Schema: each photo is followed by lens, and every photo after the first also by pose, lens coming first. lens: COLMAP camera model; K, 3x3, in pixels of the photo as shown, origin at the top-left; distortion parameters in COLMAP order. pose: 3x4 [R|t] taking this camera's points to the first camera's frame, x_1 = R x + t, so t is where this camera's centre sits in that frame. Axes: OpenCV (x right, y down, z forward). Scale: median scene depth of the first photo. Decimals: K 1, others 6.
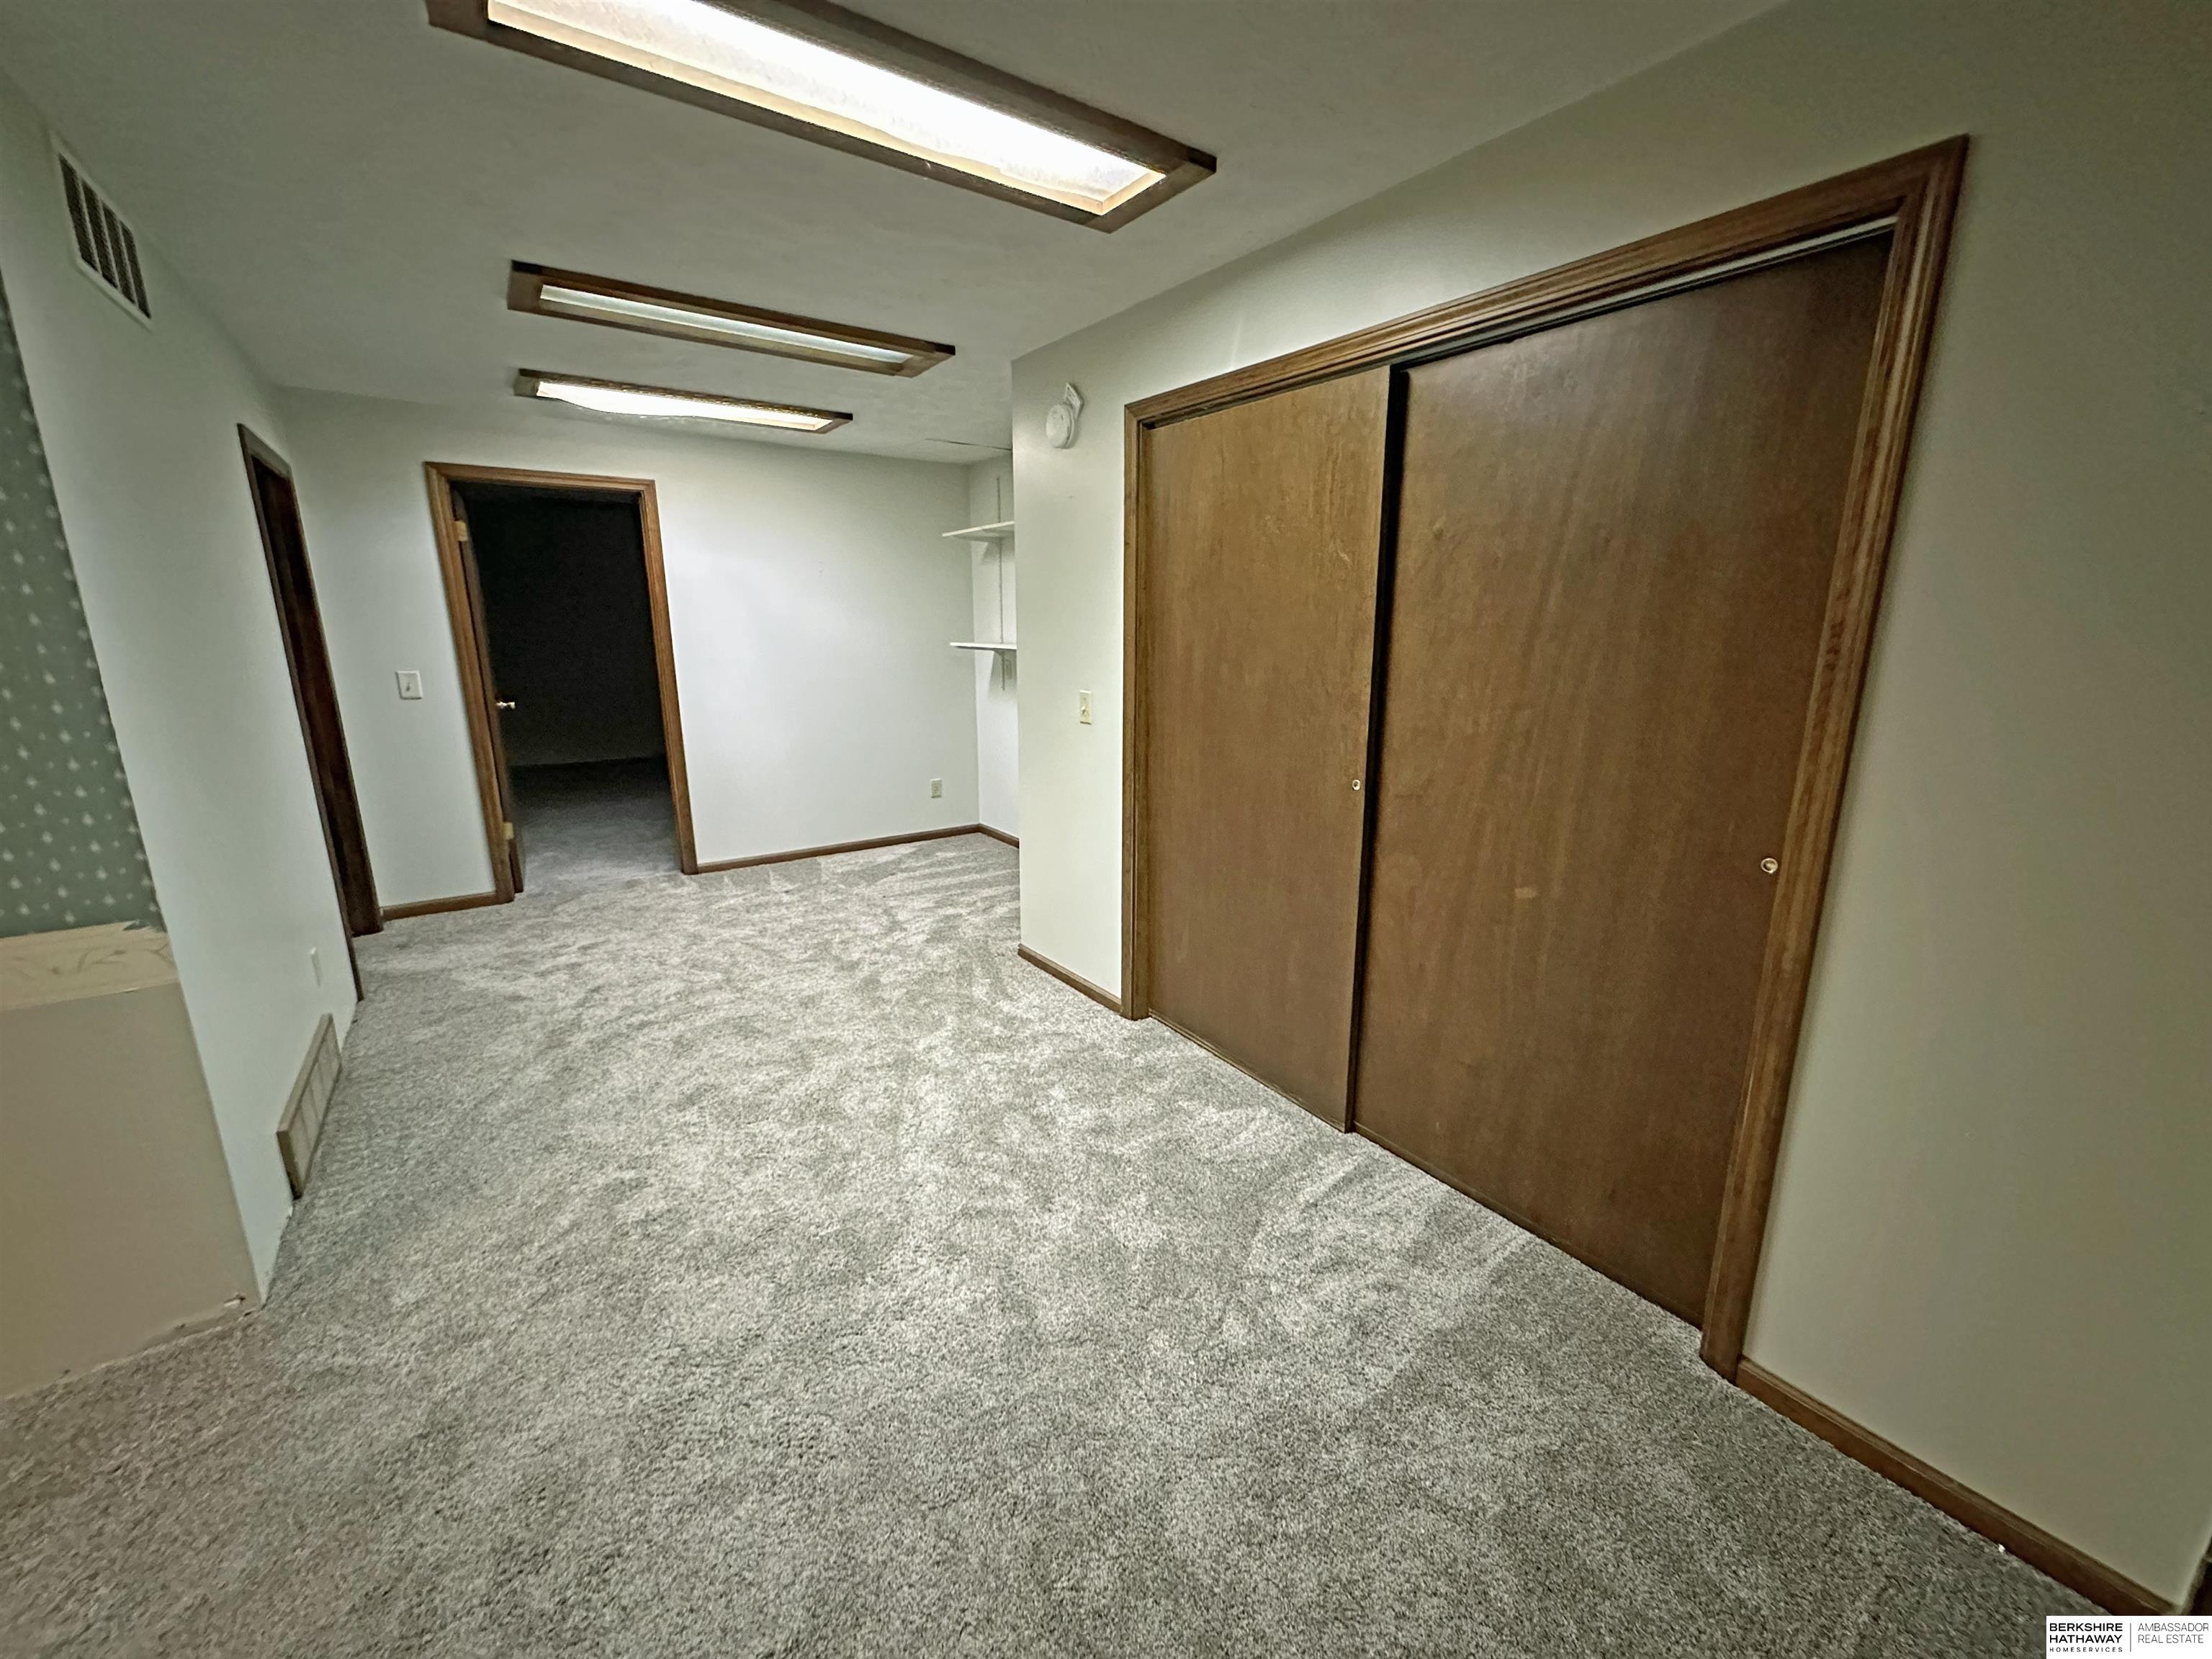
lens RADIAL K [[883.0, 0, 1102.5], [0, 883.0, 825.4], [0, 0, 1]] dist [-0.001902, -0.000020]
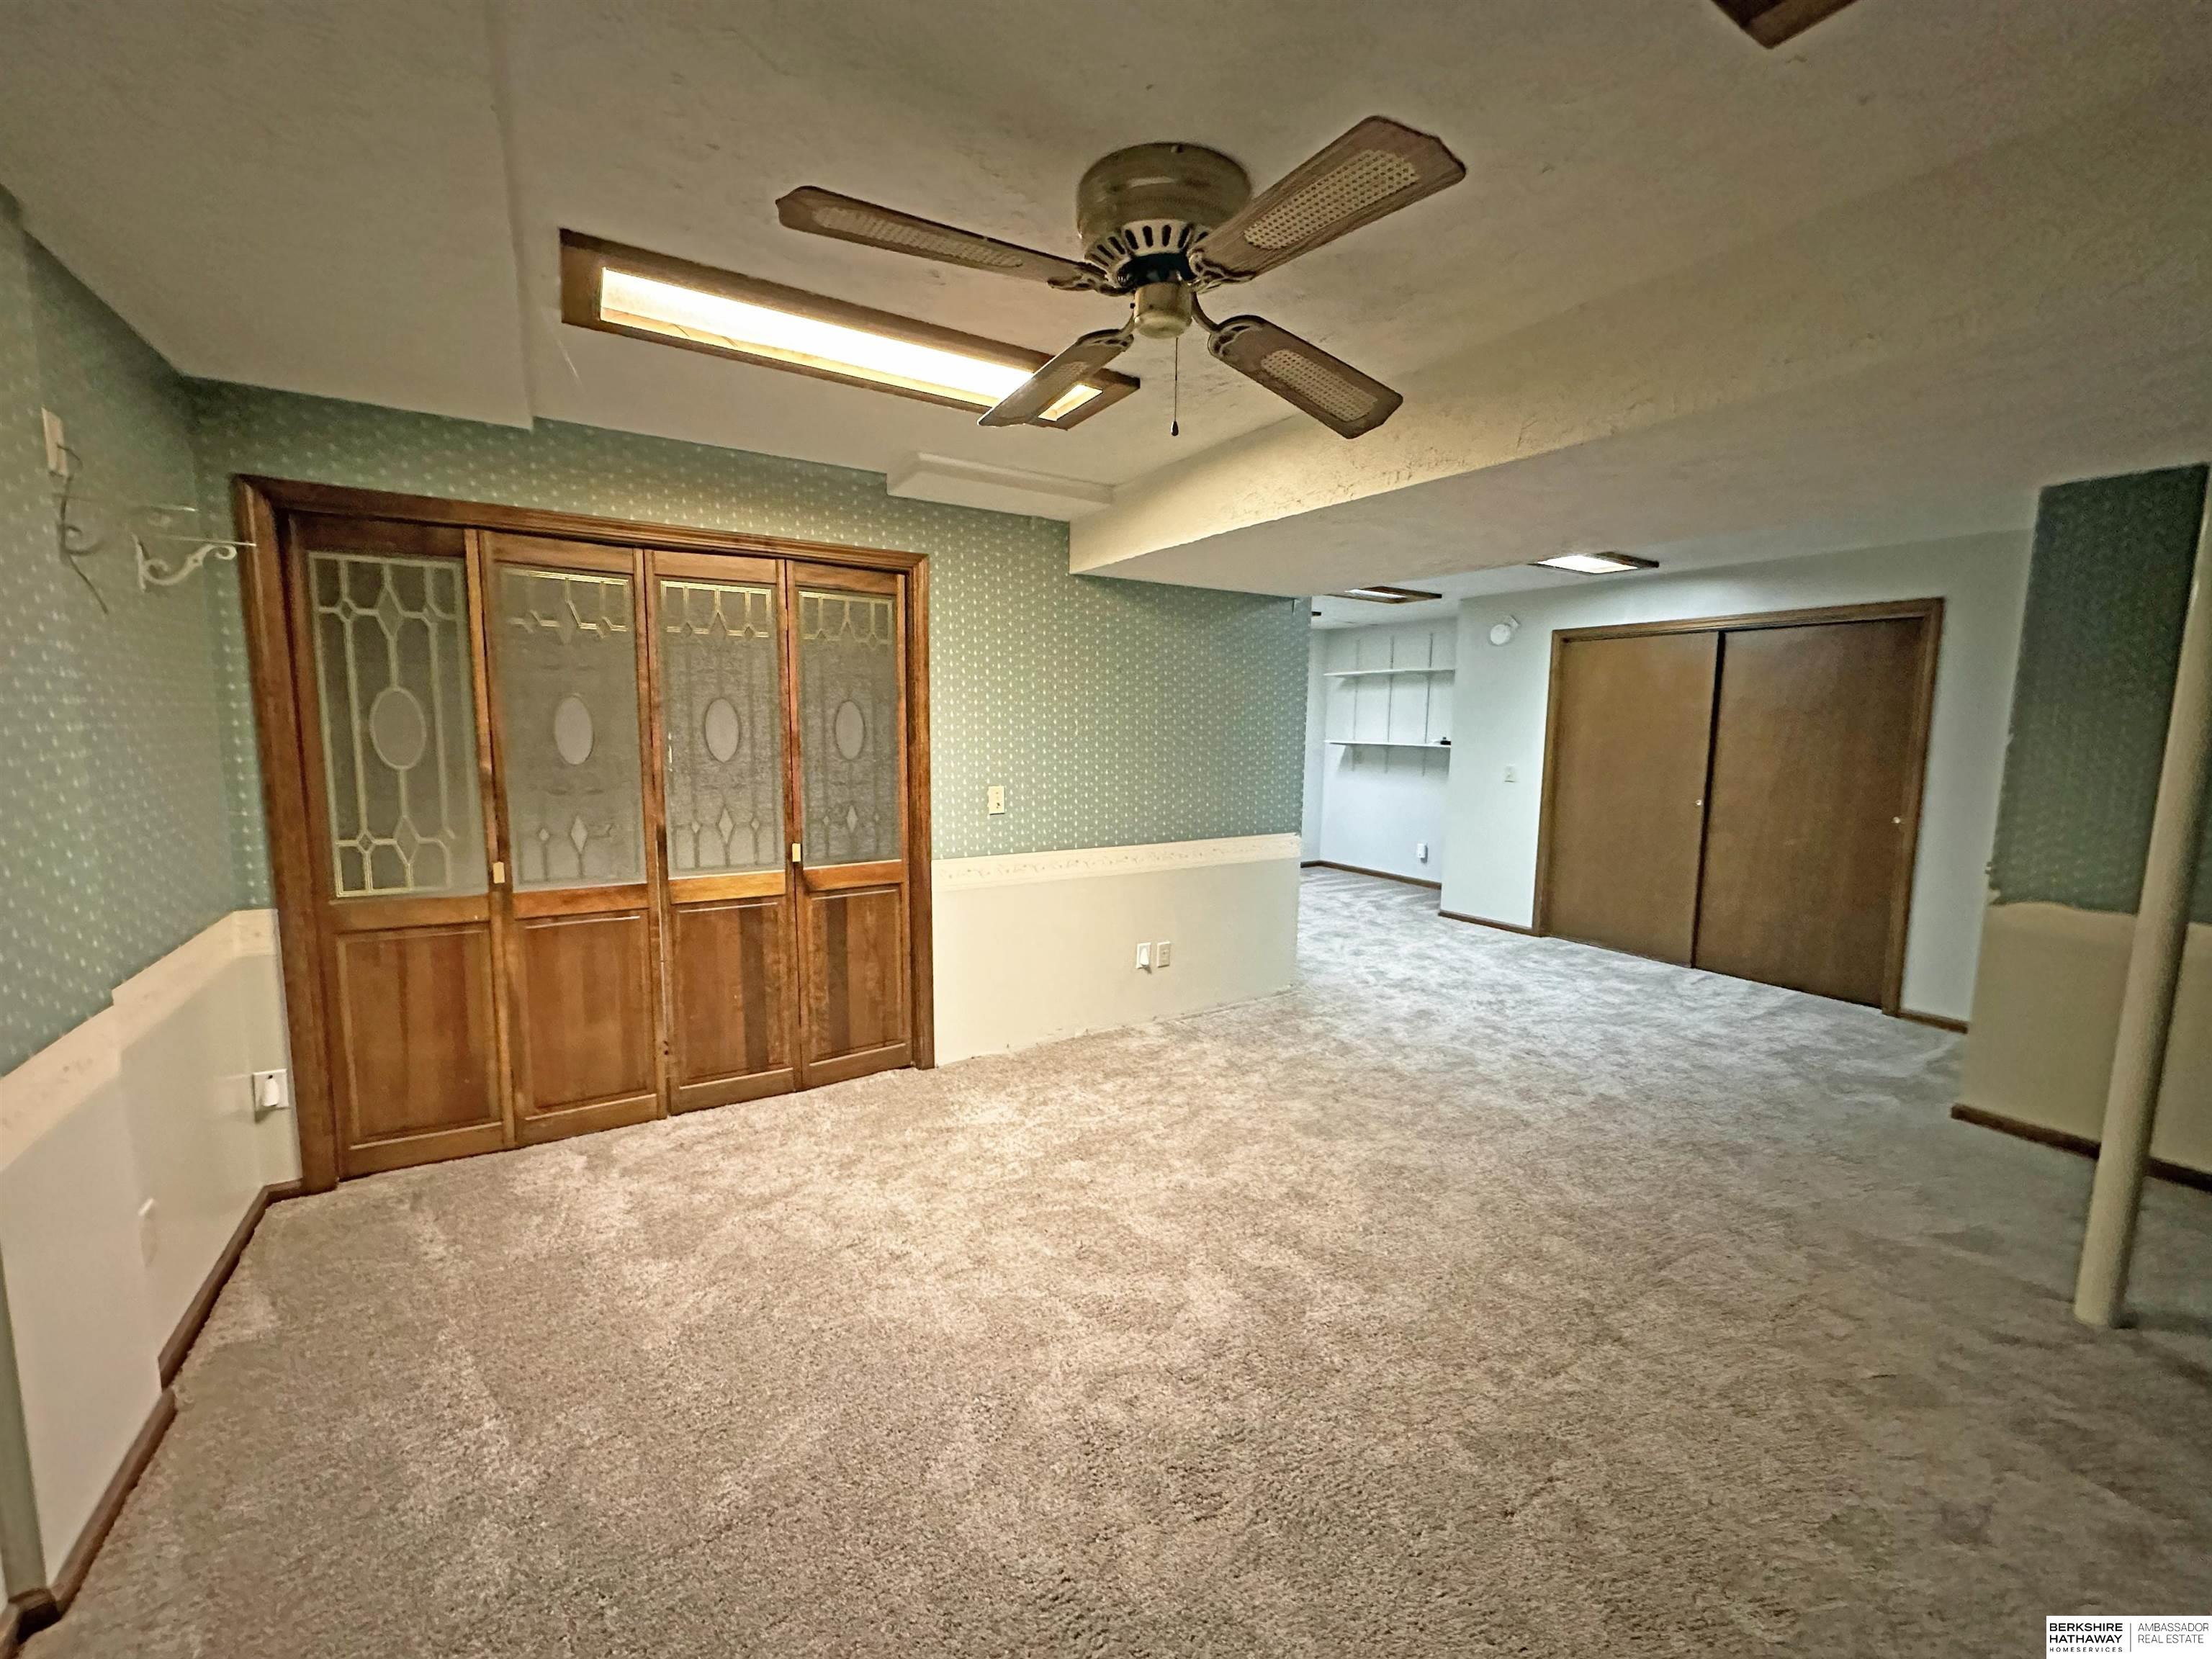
lens RADIAL K [[885.0, 0, 1104.8], [0, 885.0, 822.5], [0, 0, 1]] dist [-0.000238, 0.000062]
pose [[0.998452, 0.017086, -0.052925, -1.030815], [-0.022990, 0.993325, -0.113039, 0.273574], [0.050640, 0.114081, 0.992180, -1.231131]]
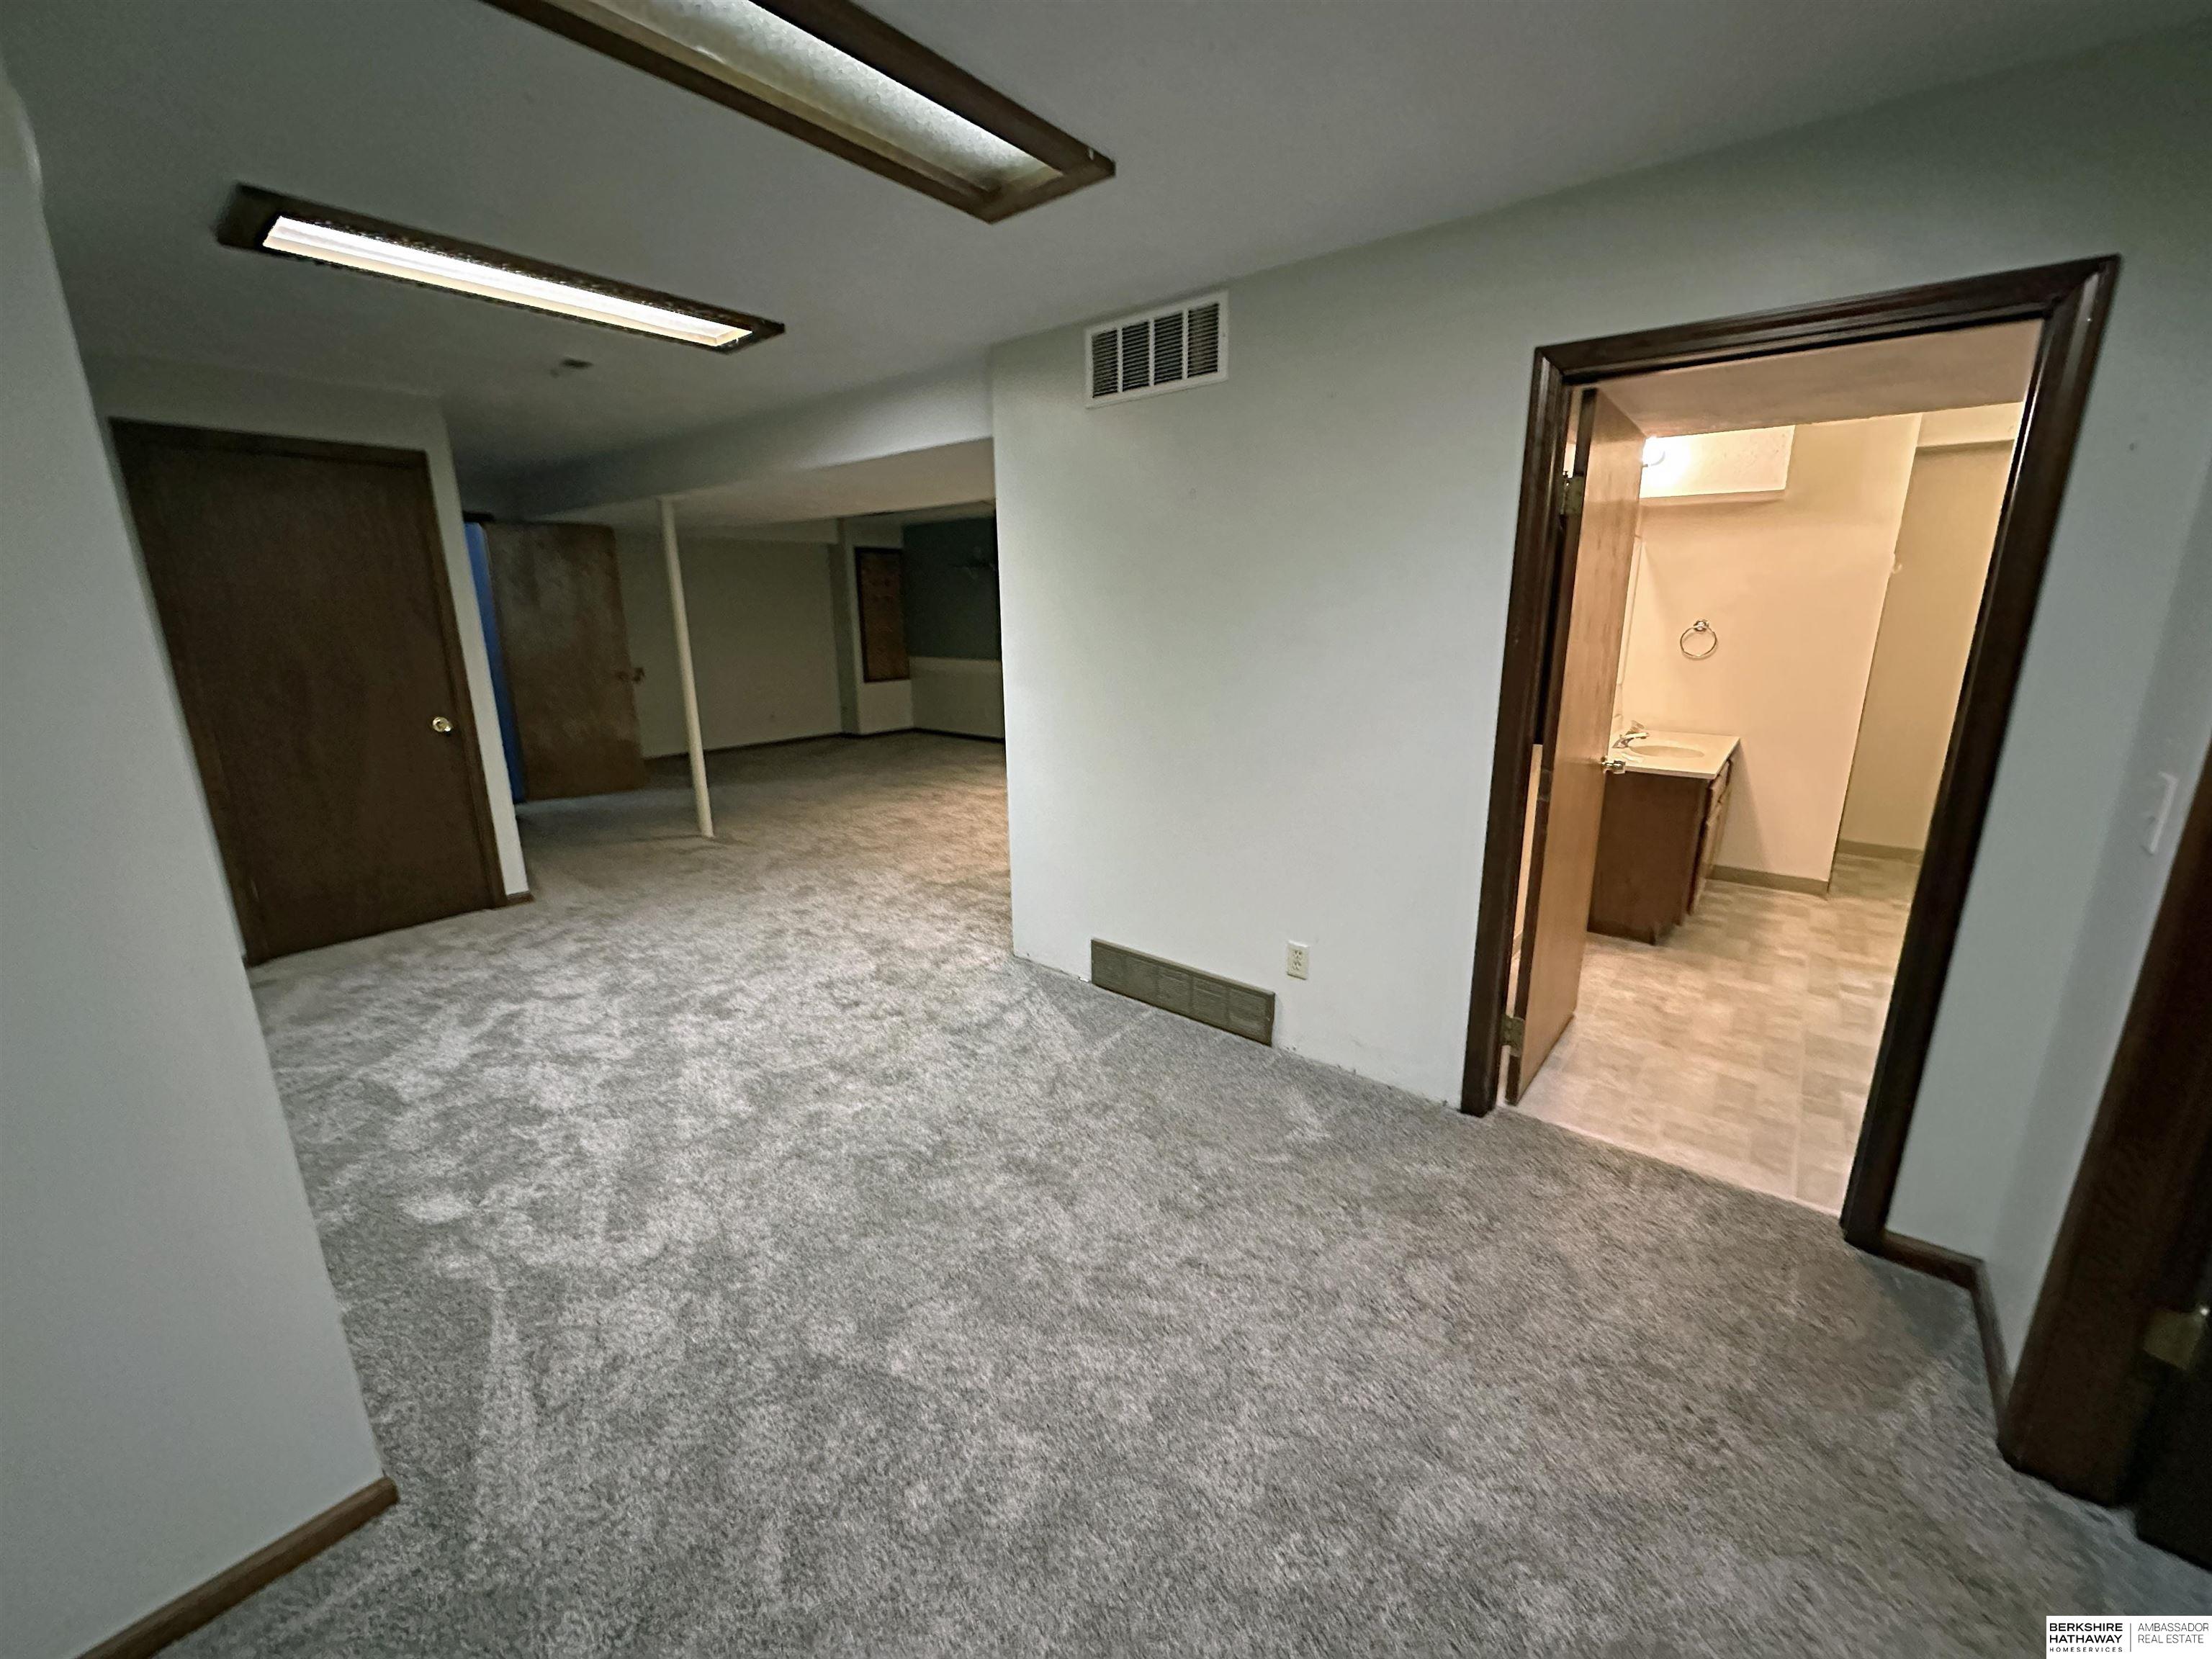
lens RADIAL K [[883.0, 0, 1102.5], [0, 883.0, 825.4], [0, 0, 1]] dist [-0.001902, -0.000020]
pose [[-0.961548, 0.070280, -0.265491, -0.487831], [-0.058299, 0.892437, 0.447389, -0.473313], [0.268377, 0.445664, -0.854024, 1.979071]]
